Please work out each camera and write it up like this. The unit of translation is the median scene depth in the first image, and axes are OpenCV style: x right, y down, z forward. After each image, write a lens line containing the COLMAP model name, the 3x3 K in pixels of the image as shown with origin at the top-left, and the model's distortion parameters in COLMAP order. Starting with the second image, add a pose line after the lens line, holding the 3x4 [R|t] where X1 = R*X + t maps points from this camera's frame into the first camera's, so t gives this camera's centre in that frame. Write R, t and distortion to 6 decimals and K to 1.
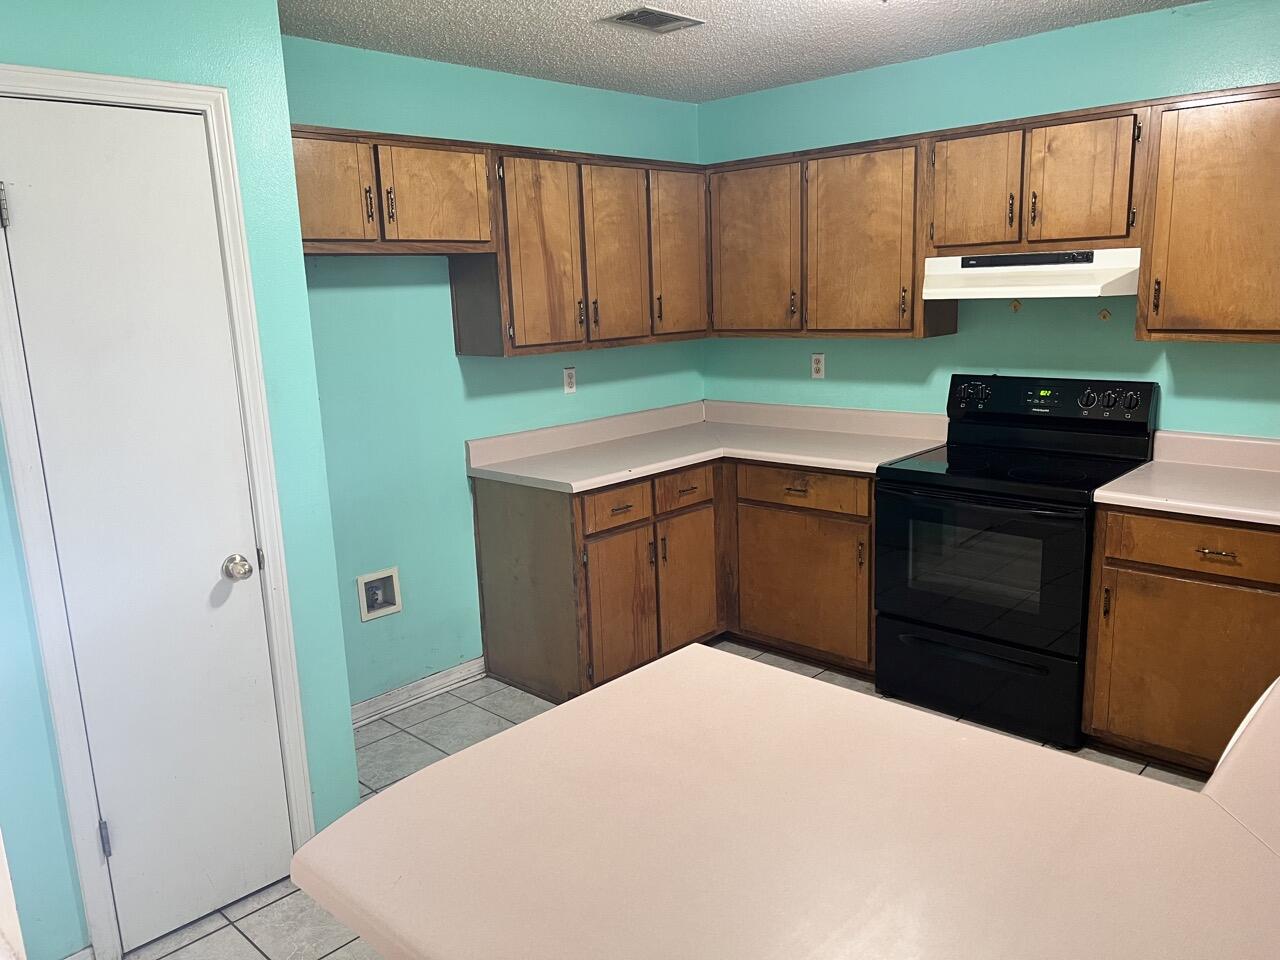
lens RADIAL K [[958.4, 0, 632.6], [0, 958.4, 475.4], [0, 0, 1]] dist [0.057353, -0.070501]
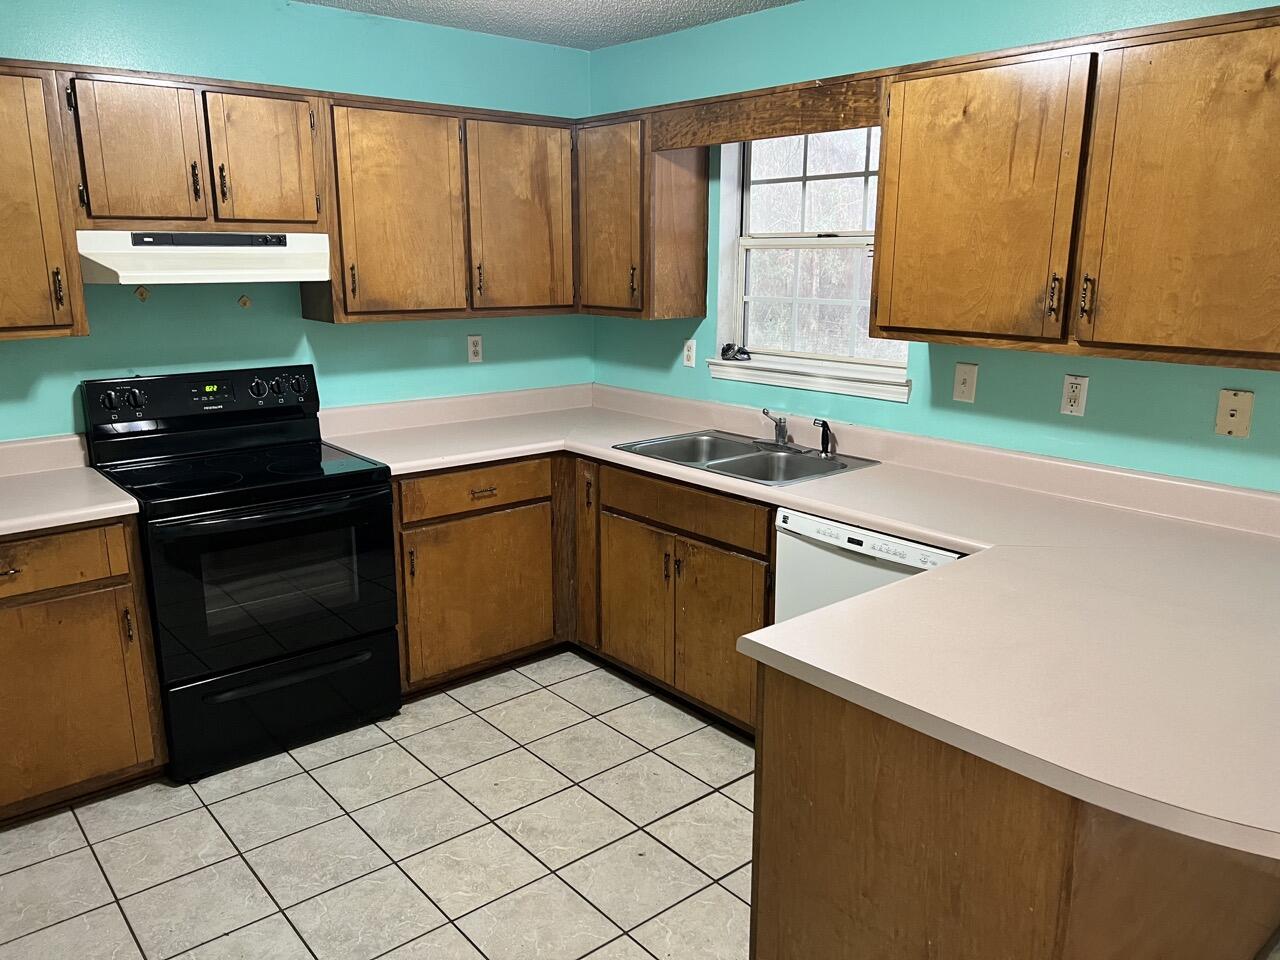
lens RADIAL K [[958.4, 0, 641.1], [0, 958.4, 482.1], [0, 0, 1]] dist [0.057353, -0.070501]
pose [[0.106847, -0.194990, 0.974968, -0.444015], [0.193598, 0.965893, 0.171959, -0.079979], [-0.975245, 0.170379, 0.140952, 0.501542]]
